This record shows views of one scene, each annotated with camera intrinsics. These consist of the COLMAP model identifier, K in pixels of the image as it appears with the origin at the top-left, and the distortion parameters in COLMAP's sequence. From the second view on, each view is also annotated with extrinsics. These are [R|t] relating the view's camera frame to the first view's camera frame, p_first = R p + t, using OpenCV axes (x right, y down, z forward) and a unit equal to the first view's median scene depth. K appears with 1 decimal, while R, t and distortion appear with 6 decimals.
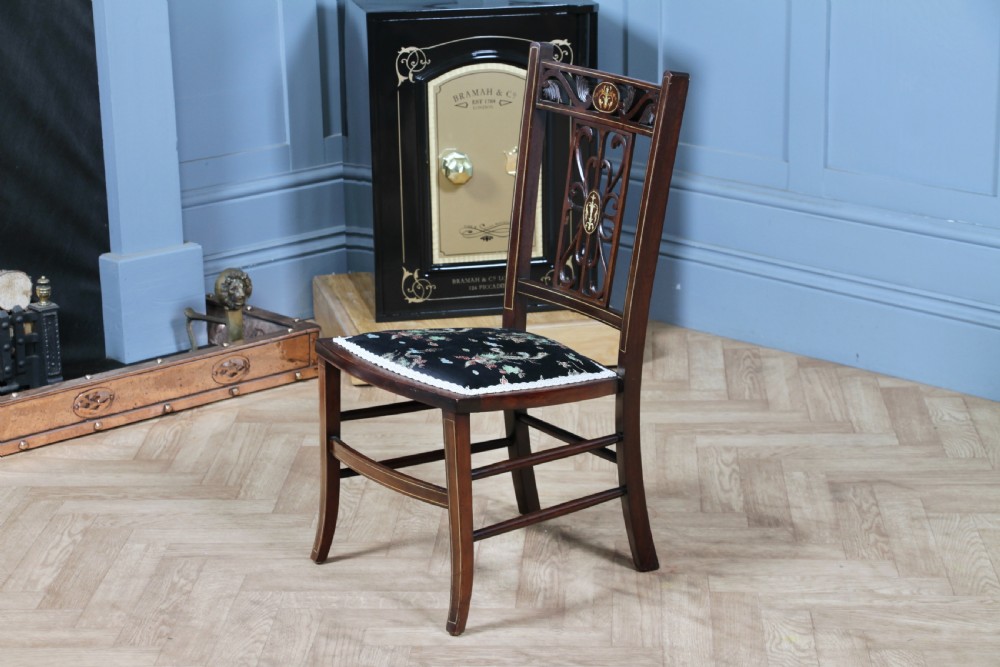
lens RADIAL K [[2464.5, 0, 500.0], [0, 2464.5, 333.5], [0, 0, 1]] dist [0.396316, 0.613981]
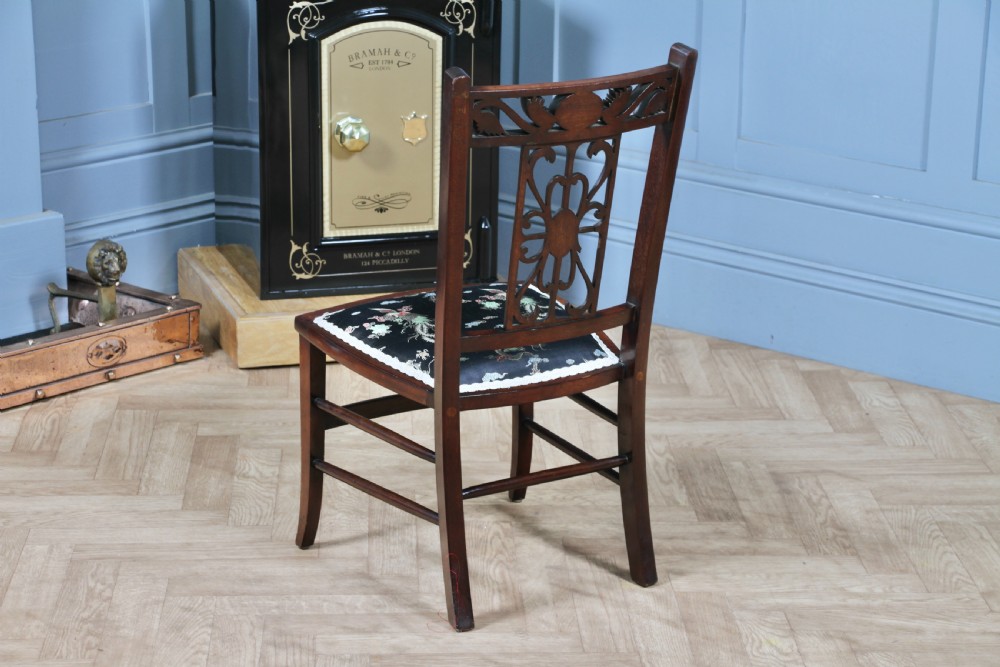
lens RADIAL K [[2607.5, 0, 505.6], [0, 2607.5, 334.4], [0, 0, 1]] dist [0.443741, 0.654844]
pose [[0.993665, 0.002183, 0.112360, -0.074945], [-0.003613, 0.999915, 0.012531, -0.004601], [-0.112323, -0.012857, 0.993589, 0.018082]]
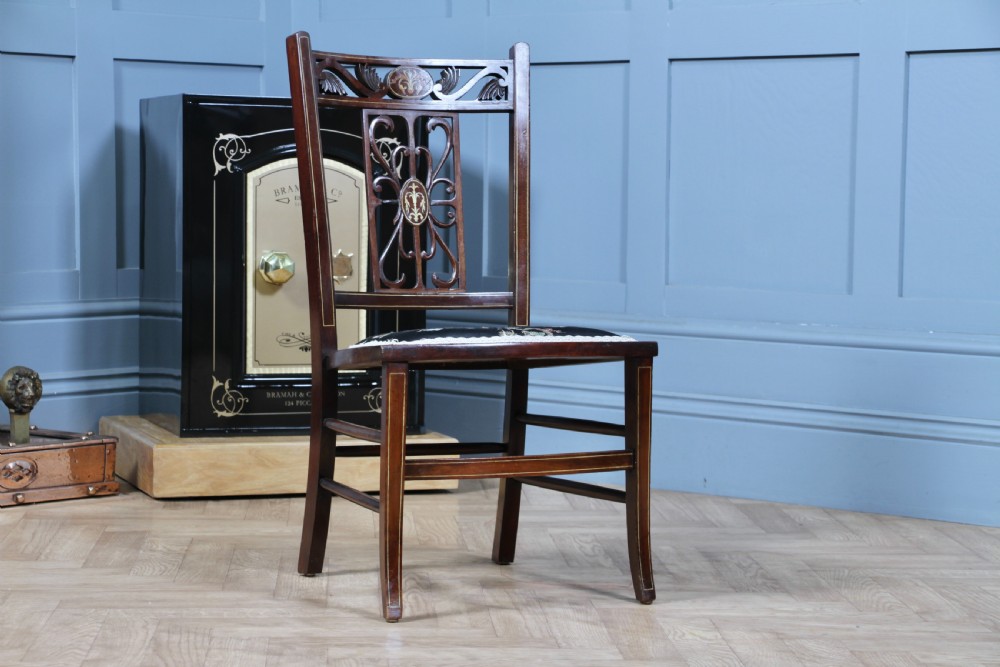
lens RADIAL K [[2573.2, 0, 500.0], [0, 2573.2, 333.5], [0, 0, 1]] dist [0.411006, 0.610153]
pose [[0.992523, 0.025092, 0.119447, -0.052316], [-0.000431, 0.979355, -0.202146, 0.161550], [-0.122054, 0.200583, 0.972044, 0.064891]]
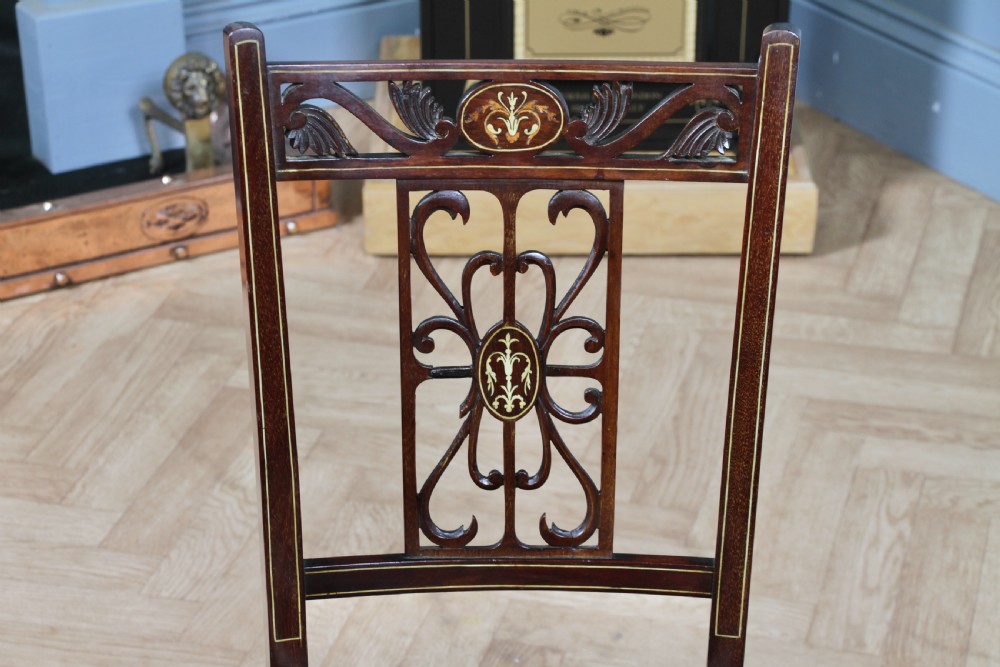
lens RADIAL K [[2573.2, 0, 500.0], [0, 2573.2, 333.5], [0, 0, 1]] dist [0.411006, 0.610153]
pose [[0.978577, 0.104893, -0.177158, 0.100249], [-0.067749, 0.976620, 0.204017, -0.103570], [0.194416, -0.187644, 0.962804, 0.381510]]
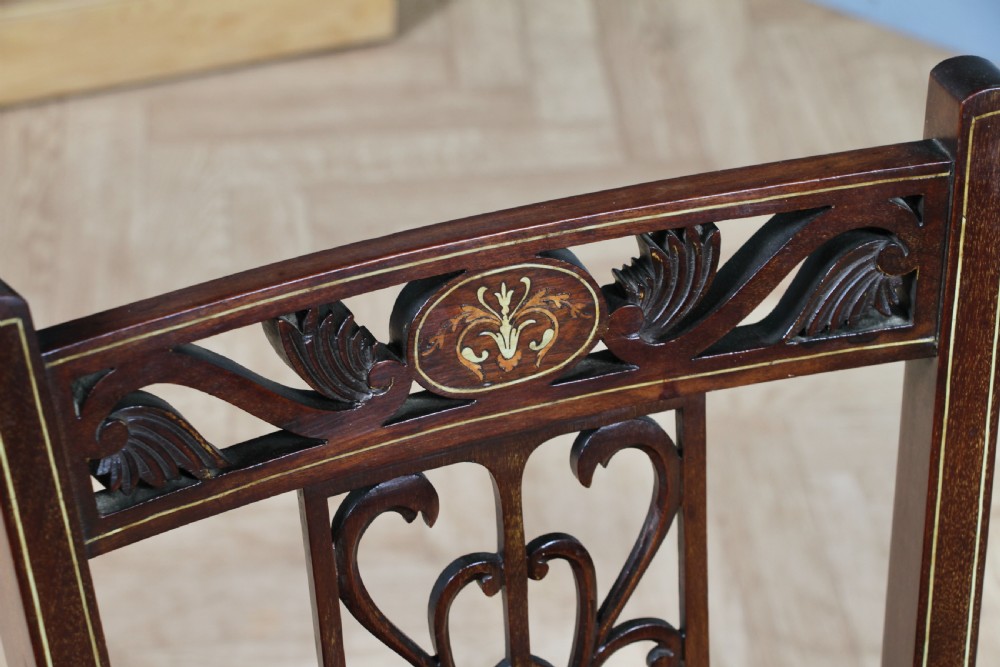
lens RADIAL K [[2541.4, 0, 500.0], [0, 2541.4, 351.5], [0, 0, 1]] dist [0.298375, -0.022287]
pose [[0.989209, -0.077732, 0.124186, 0.007181], [0.023626, 0.921185, 0.388406, -0.130574], [-0.144590, -0.381281, 0.913082, 0.575300]]
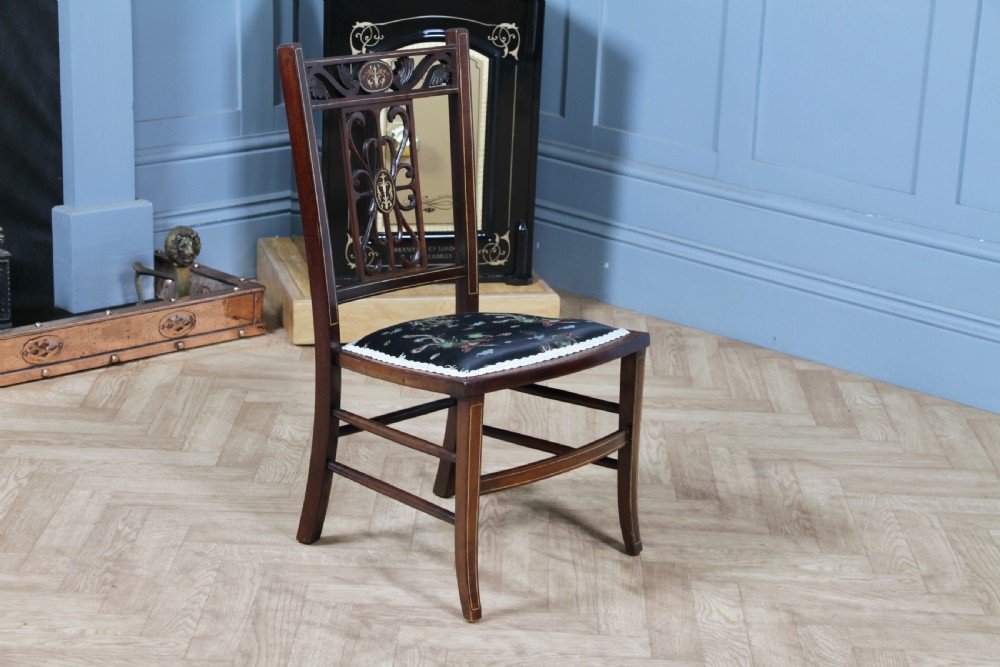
lens RADIAL K [[2219.4, 0, 504.5], [0, 2219.4, 332.2], [0, 0, 1]] dist [0.299922, 0.533331]
pose [[0.997712, 0.046805, 0.048790, -0.018365], [-0.047446, 0.998801, 0.012067, 0.000186], [-0.048166, -0.014355, 0.998736, 0.063120]]
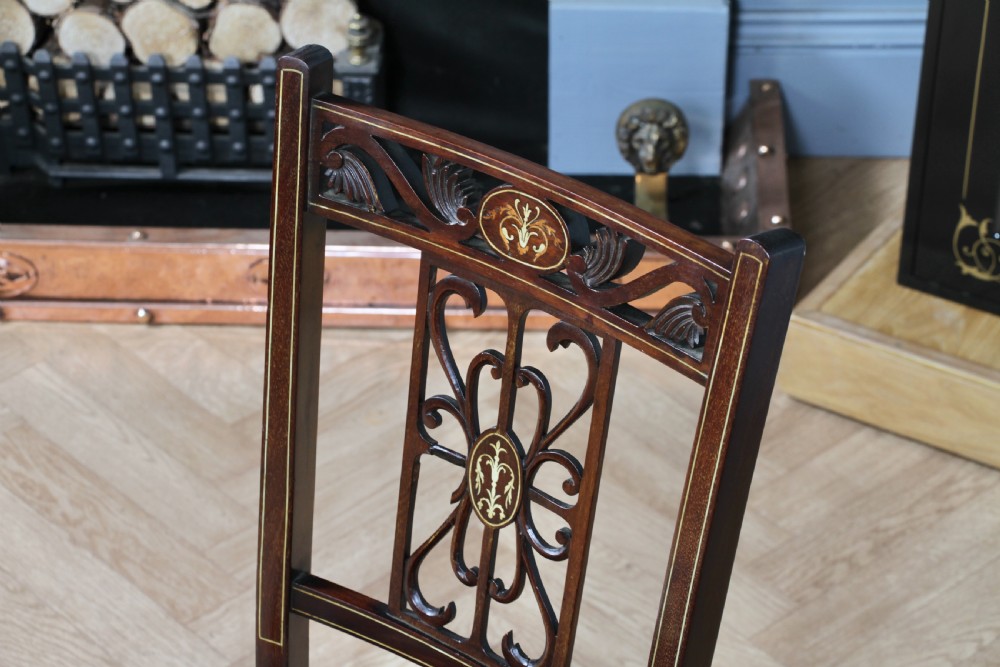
lens RADIAL K [[2573.2, 0, 500.0], [0, 2573.2, 333.5], [0, 0, 1]] dist [0.411006, 0.610153]
pose [[0.626745, 0.444962, -0.639687, 0.257930], [-0.204829, 0.886135, 0.415705, -0.188593], [0.751822, -0.129514, 0.646522, 0.523084]]
